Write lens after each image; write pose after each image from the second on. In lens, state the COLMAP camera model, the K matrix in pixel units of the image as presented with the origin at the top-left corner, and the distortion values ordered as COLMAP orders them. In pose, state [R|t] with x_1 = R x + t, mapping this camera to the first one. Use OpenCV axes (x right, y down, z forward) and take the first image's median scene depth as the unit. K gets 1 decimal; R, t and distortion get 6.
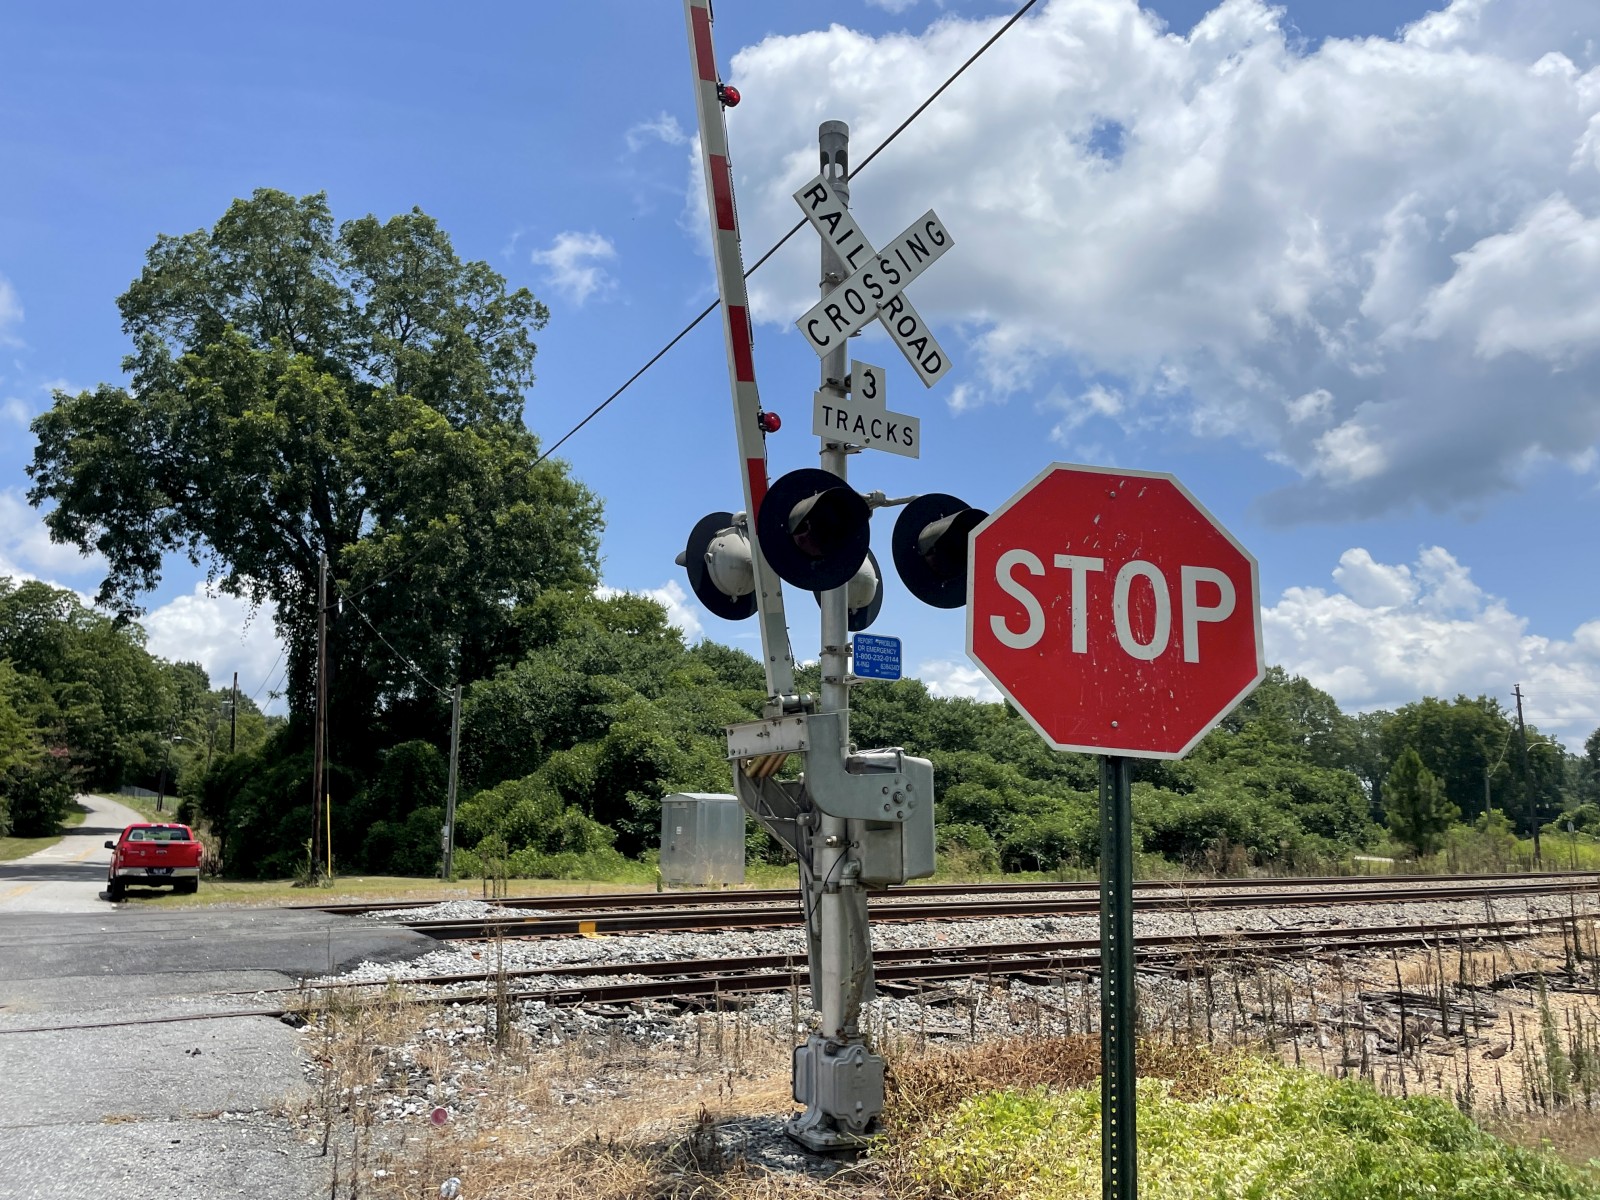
lens RADIAL K [[1252.4, 0, 779.4], [0, 1252.4, 605.3], [0, 0, 1]] dist [0.117202, -0.161165]
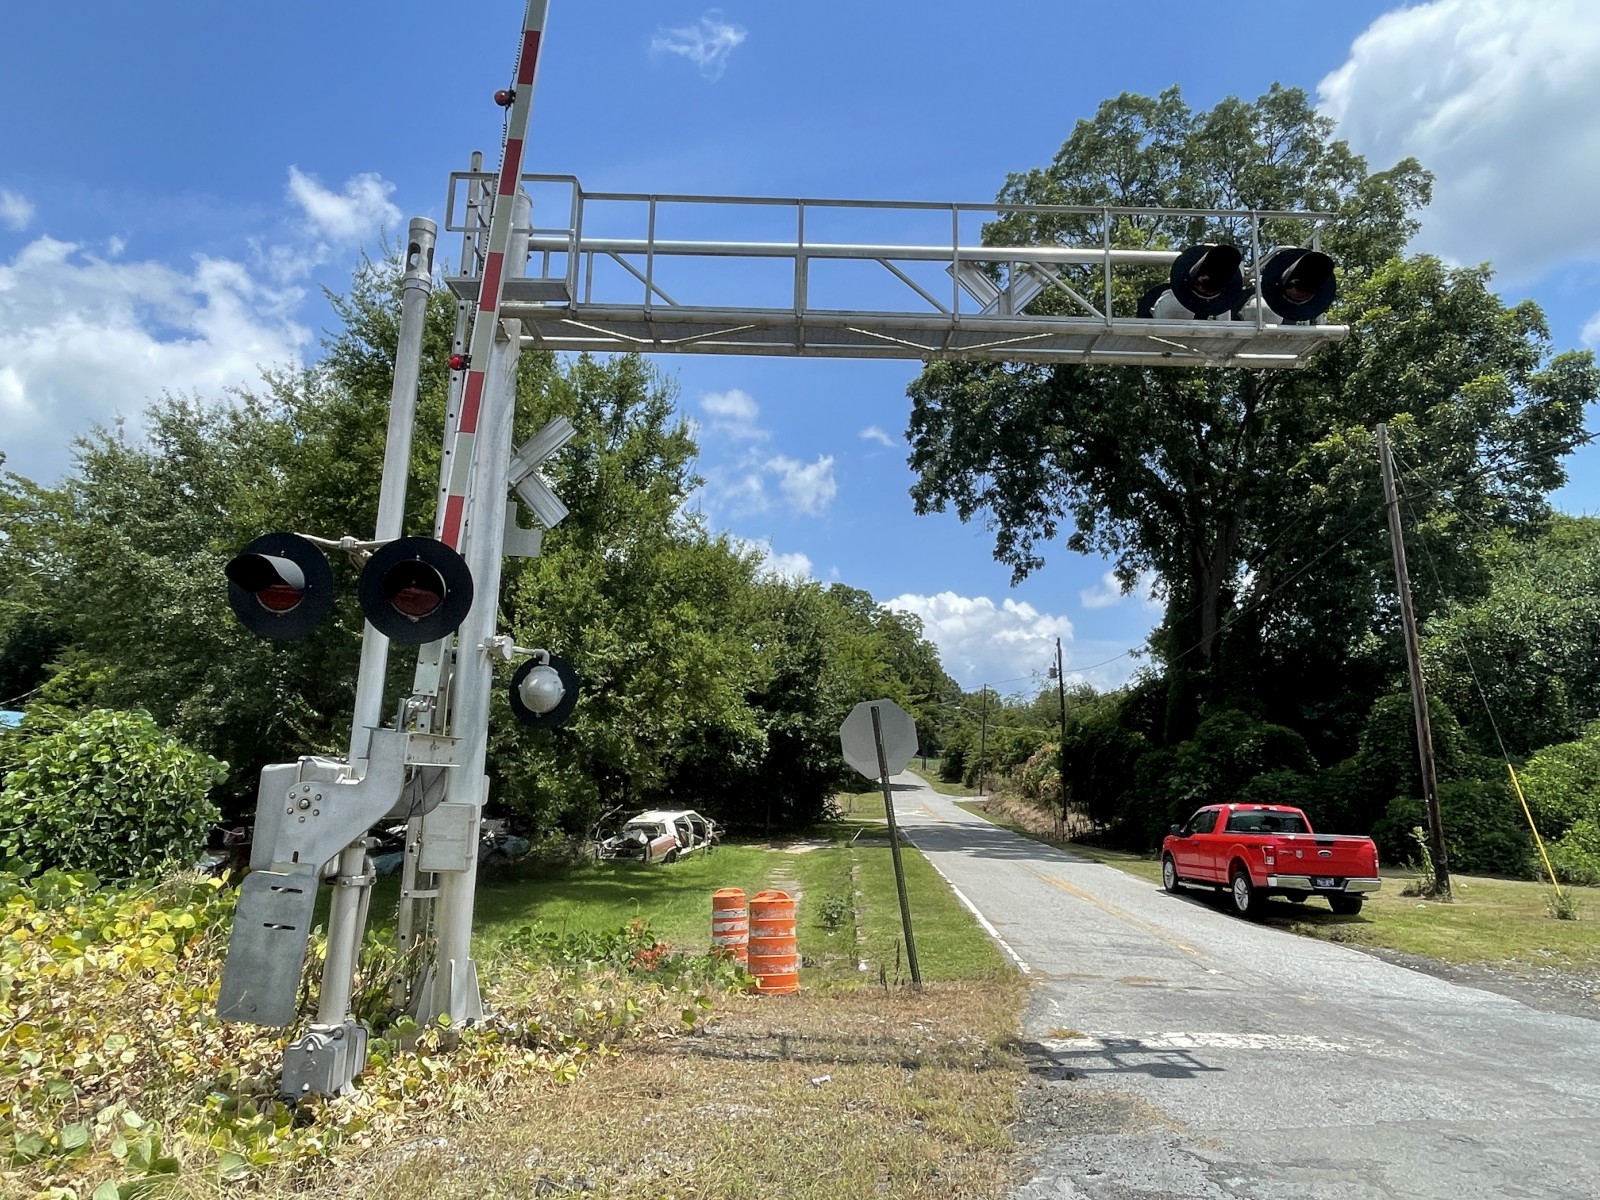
lens RADIAL K [[1005.1, 0, 800.0], [0, 1005.1, 600.0], [0, 0, 1]] dist [-0.002267, 0.000435]
pose [[0.872255, -0.078055, -0.482782, -0.473959], [0.075410, 0.996841, -0.024922, 0.058599], [0.483202, -0.014668, 0.875386, 0.434771]]
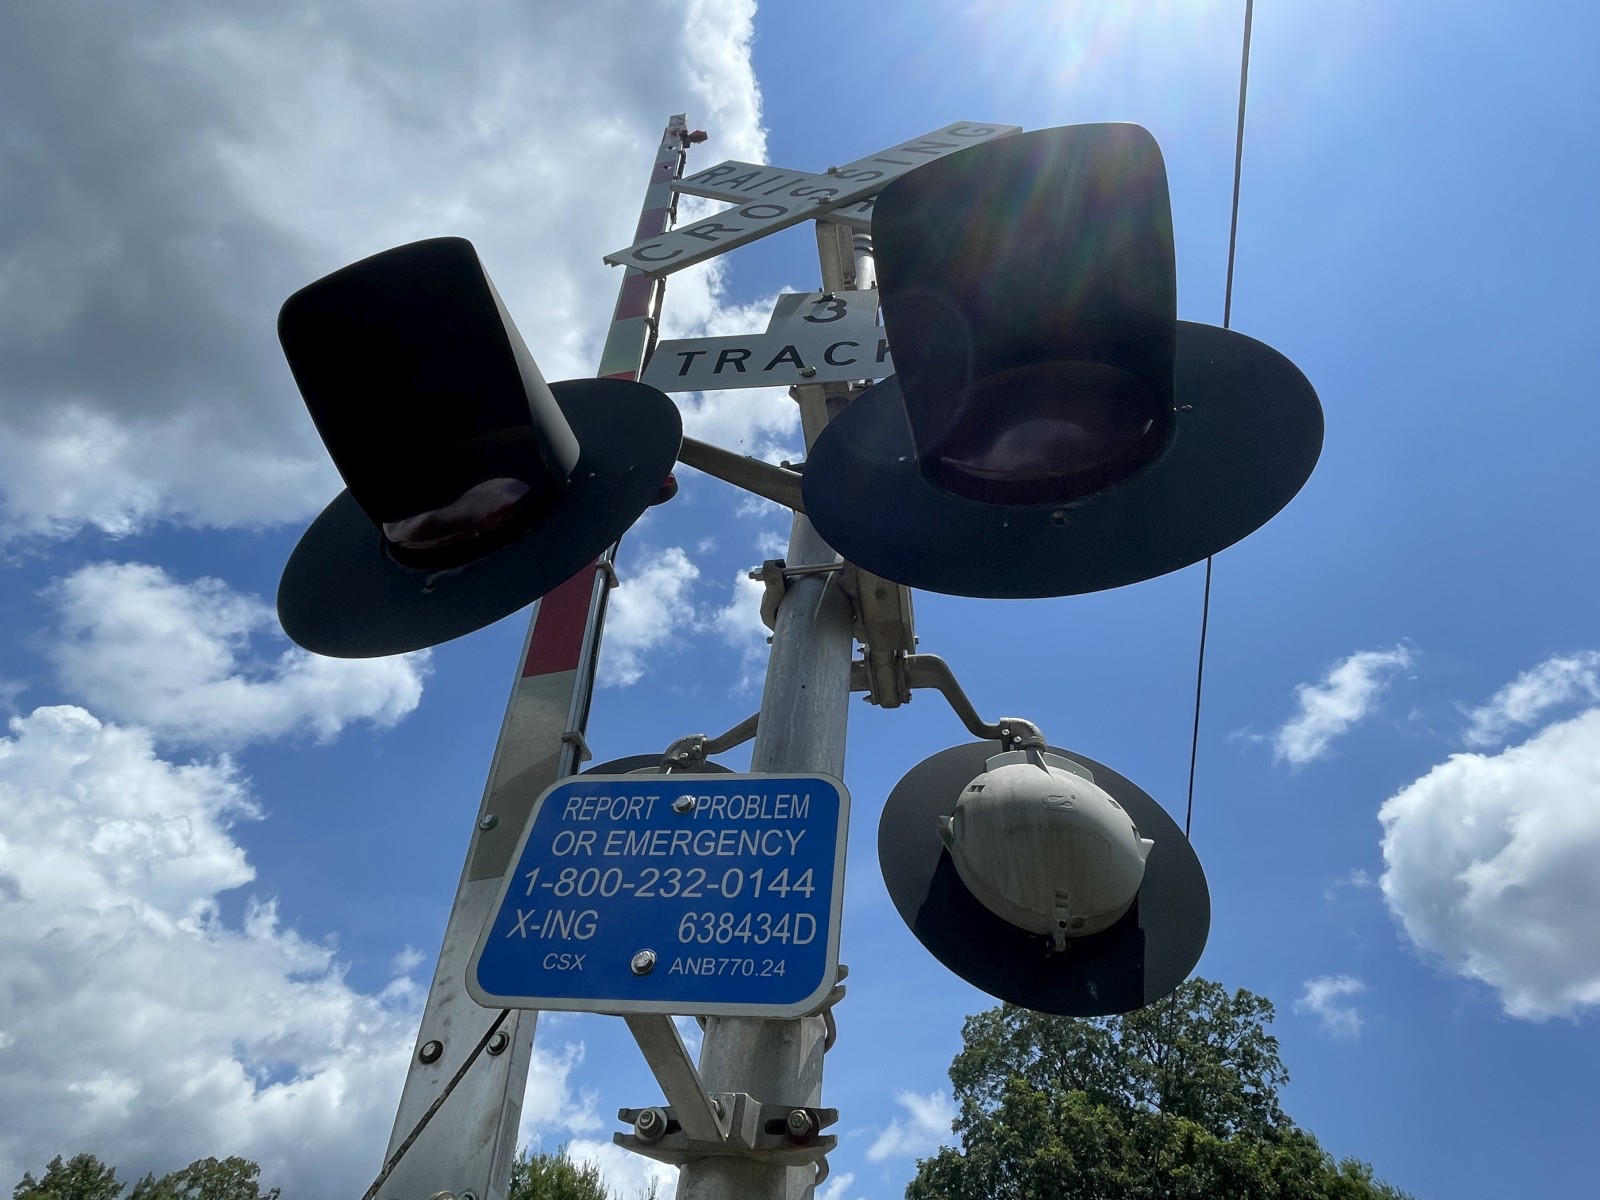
lens RADIAL K [[886.0, 0, 800.0], [0, 886.0, 600.0], [0, 0, 1]] dist [-0.008938, 0.000277]
pose [[0.763111, -0.453681, -0.460255, 0.032594], [0.034724, 0.739930, -0.671787, 0.018731], [0.645333, 0.496666, 0.580403, 0.183944]]
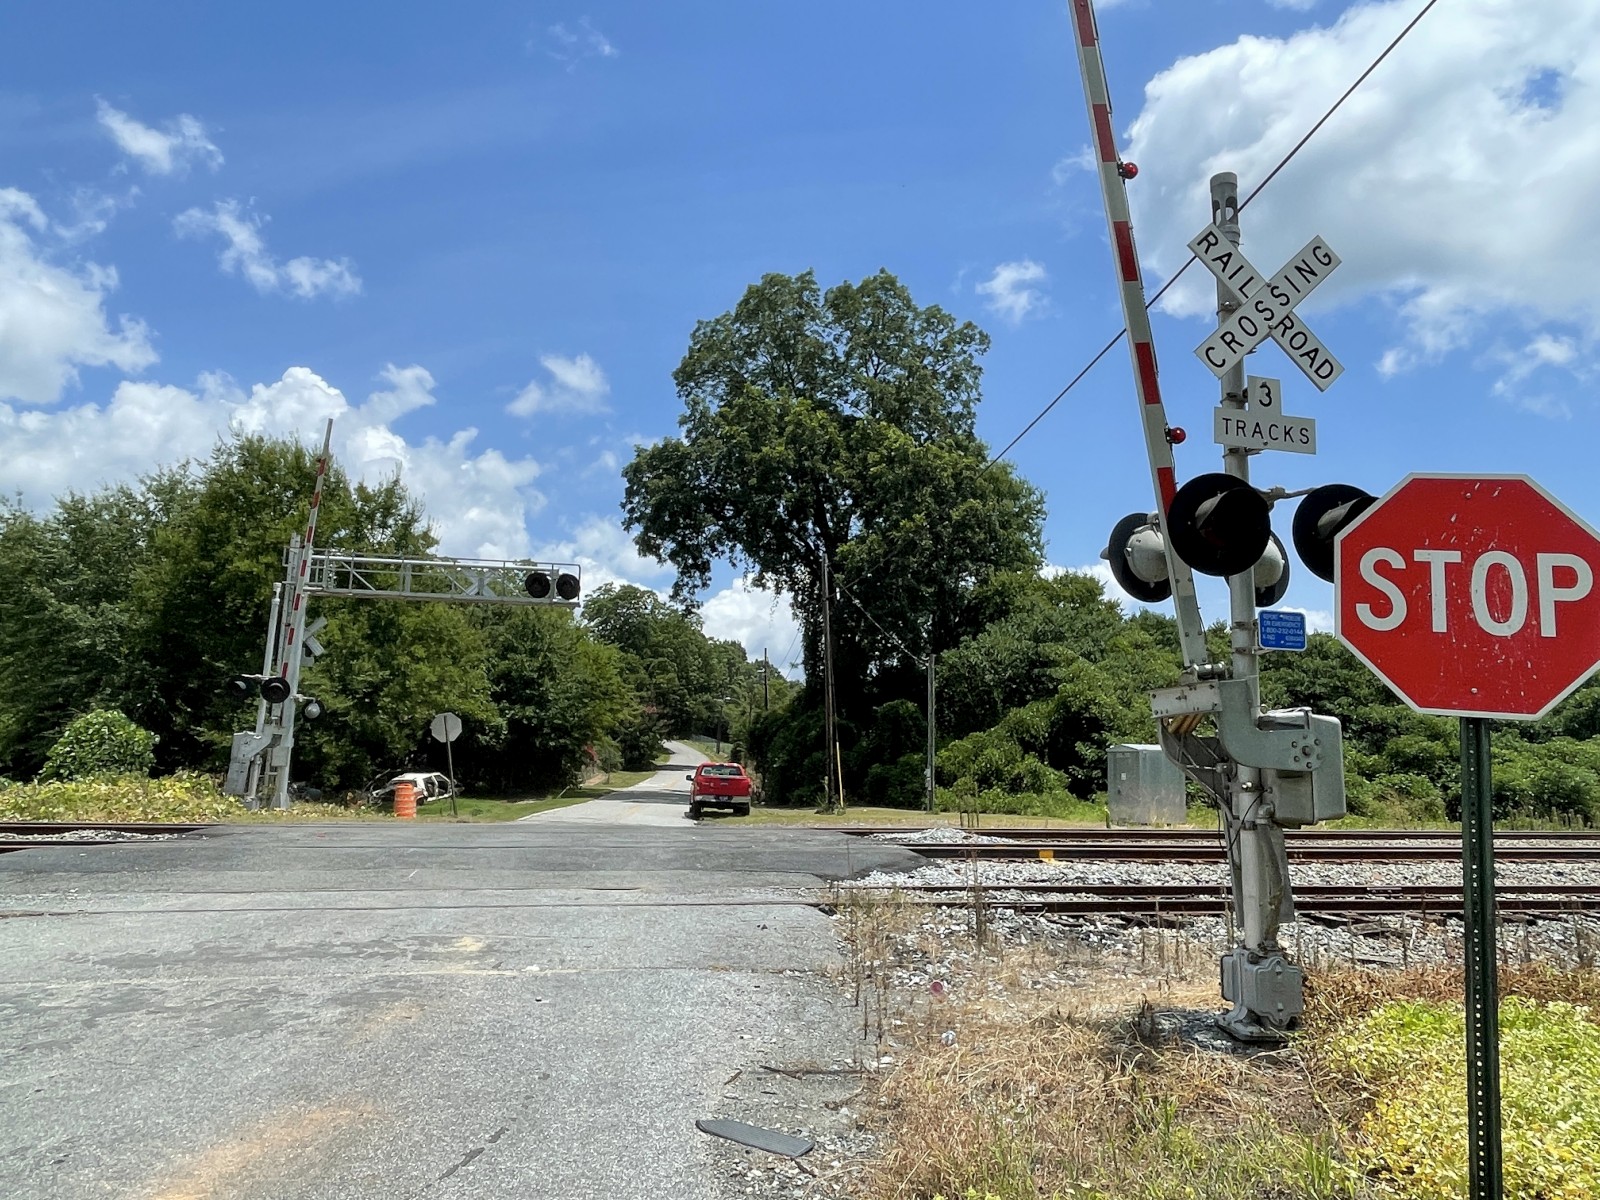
lens RADIAL K [[1072.9, 0, 800.0], [0, 1072.9, 600.0], [0, 0, 1]] dist [0.004754, -0.003149]
pose [[0.931956, -0.044000, -0.359892, 0.004192], [0.049660, 0.998745, 0.006493, -0.003034], [0.359155, -0.023923, 0.932971, -0.017487]]
